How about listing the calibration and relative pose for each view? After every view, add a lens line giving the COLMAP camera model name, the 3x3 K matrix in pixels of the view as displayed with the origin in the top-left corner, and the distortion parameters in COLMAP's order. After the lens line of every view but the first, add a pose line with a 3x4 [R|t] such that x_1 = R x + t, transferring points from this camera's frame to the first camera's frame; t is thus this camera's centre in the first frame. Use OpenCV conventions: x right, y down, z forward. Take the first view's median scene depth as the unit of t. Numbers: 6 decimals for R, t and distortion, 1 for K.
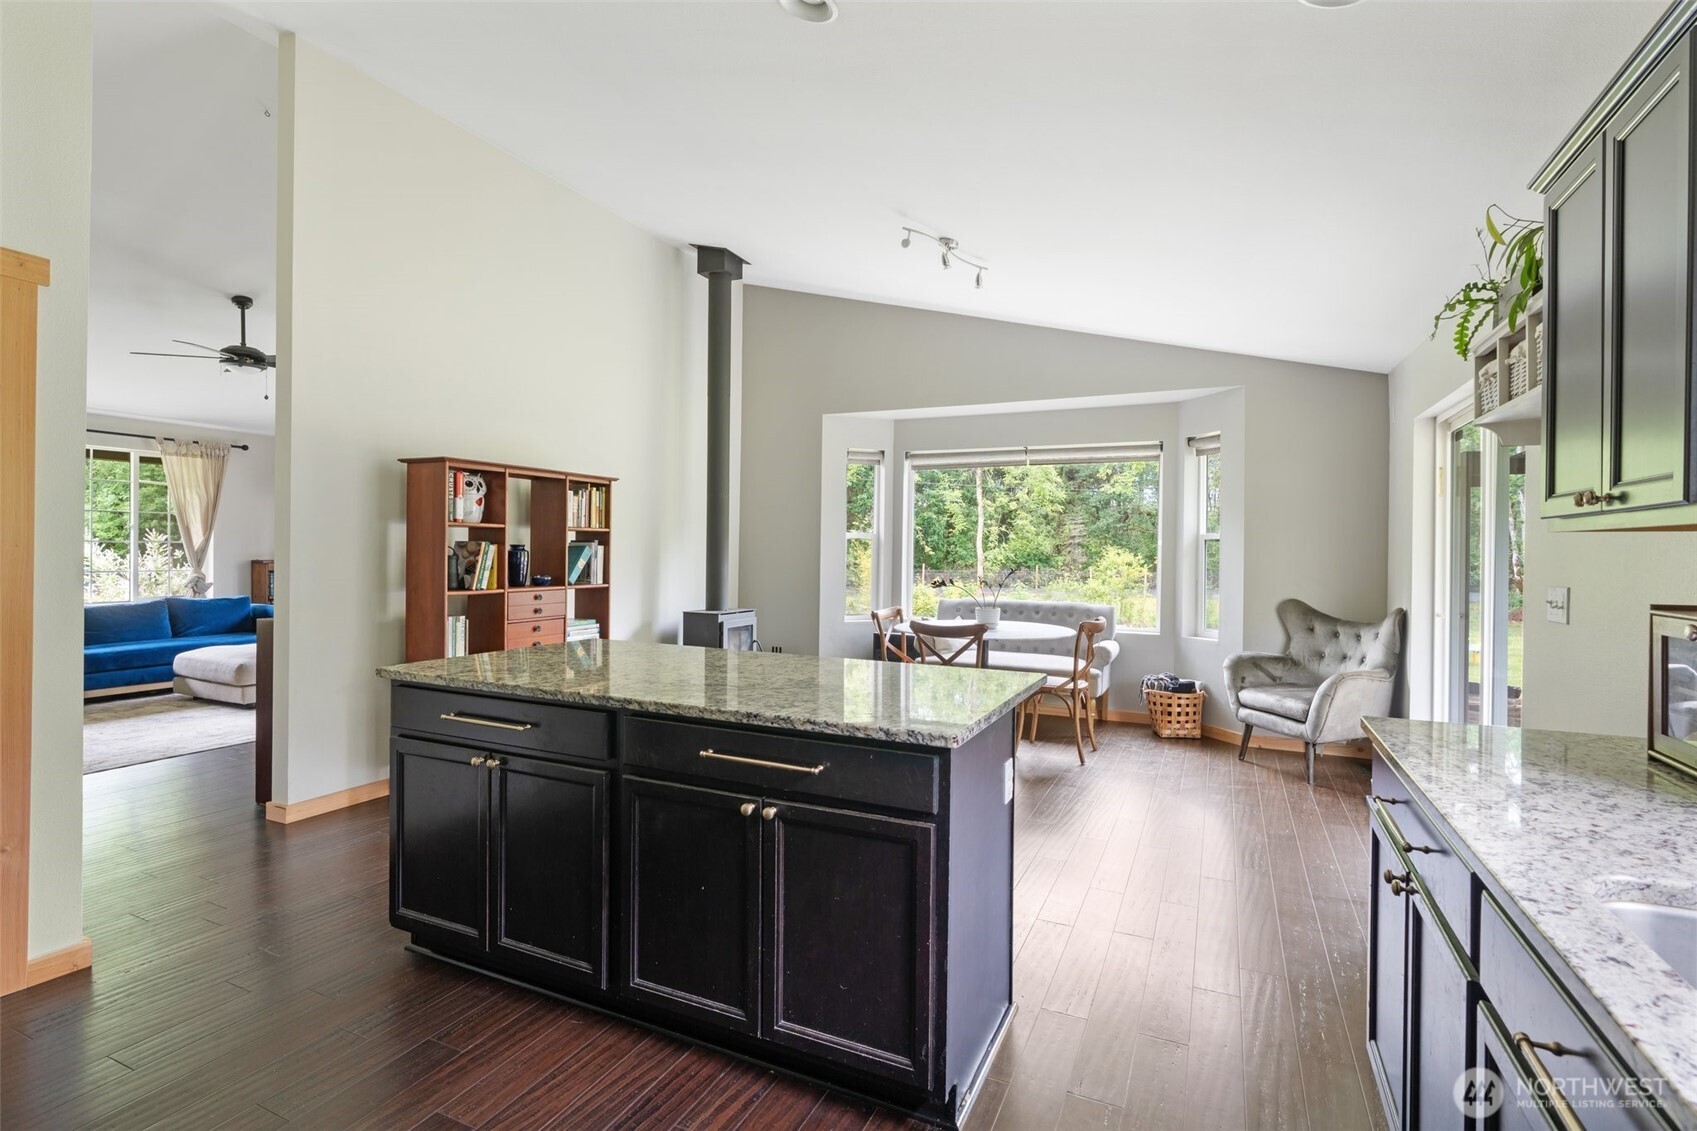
lens RADIAL K [[810.4, 0, 850.6], [0, 810.4, 559.2], [0, 0, 1]] dist [0.003433, 0.000368]
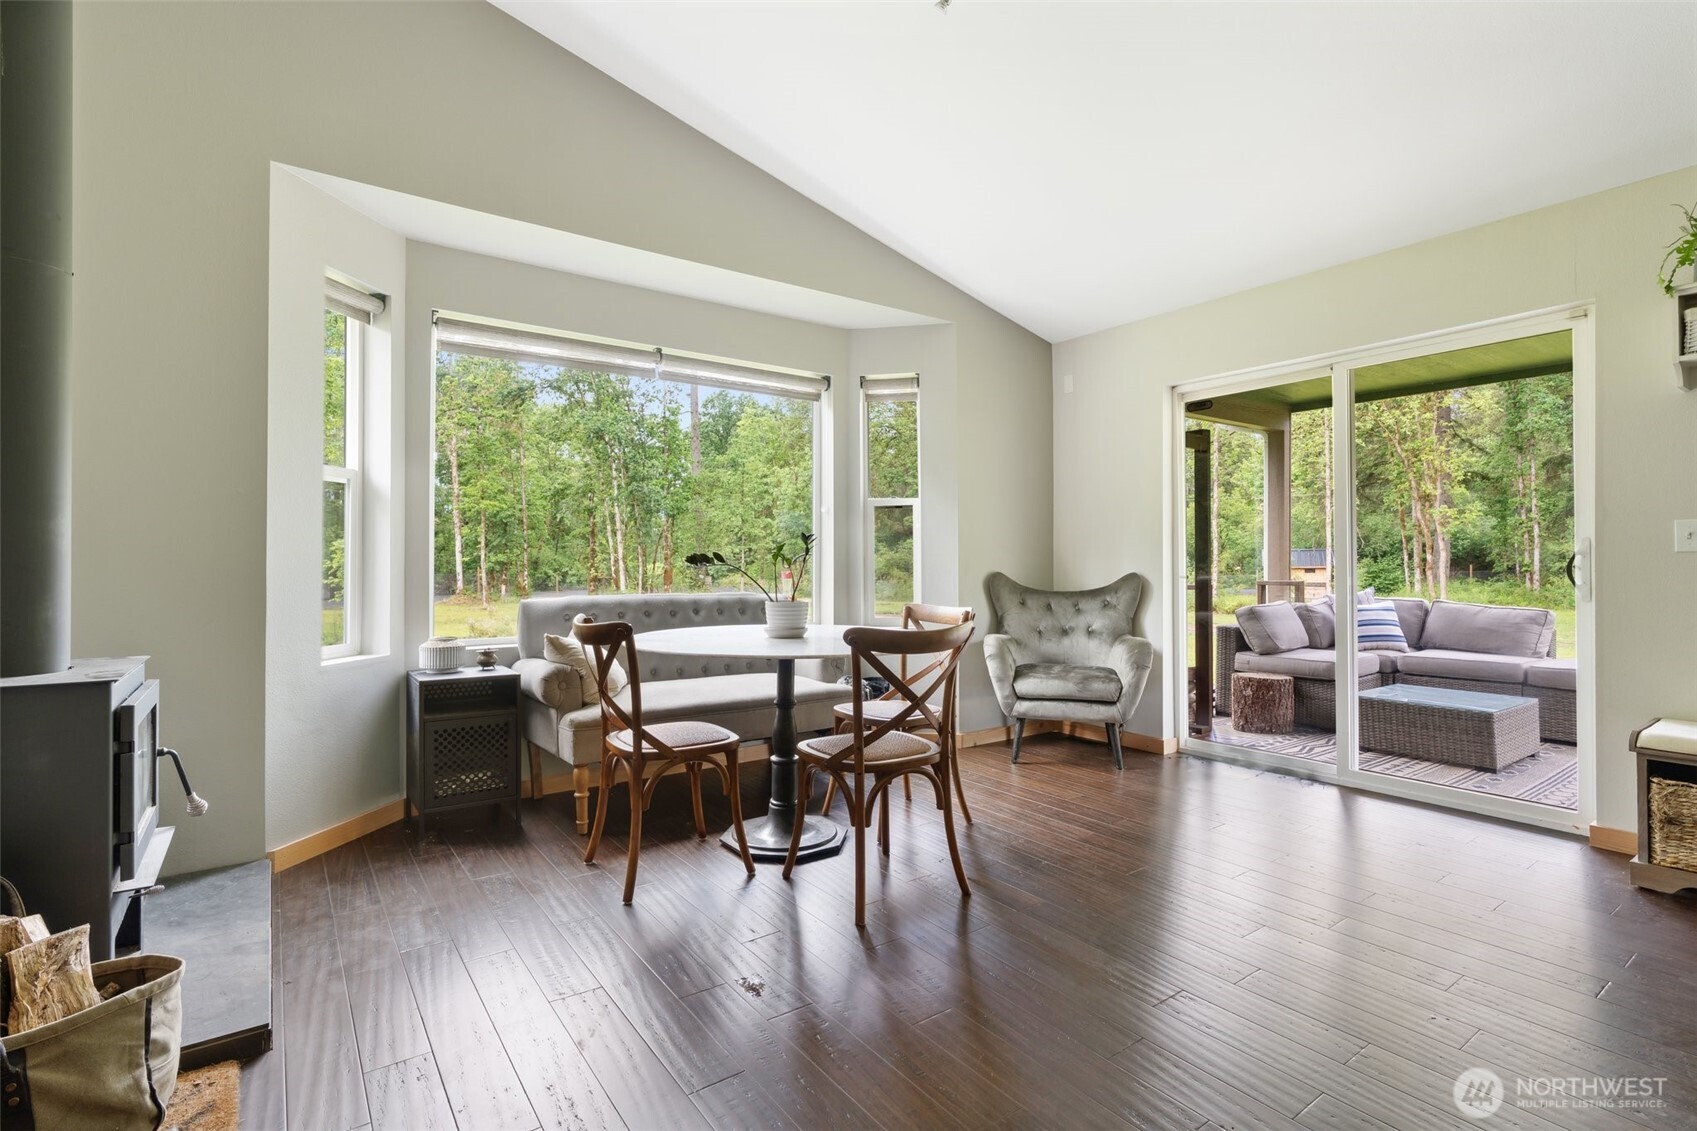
lens RADIAL K [[810.4, 0, 850.6], [0, 810.4, 559.2], [0, 0, 1]] dist [0.003433, 0.000368]
pose [[0.463385, -0.014922, 0.886031, -1.632594], [0.005767, 0.999888, 0.013823, 0.094626], [-0.886138, -0.001296, 0.463419, 3.494274]]
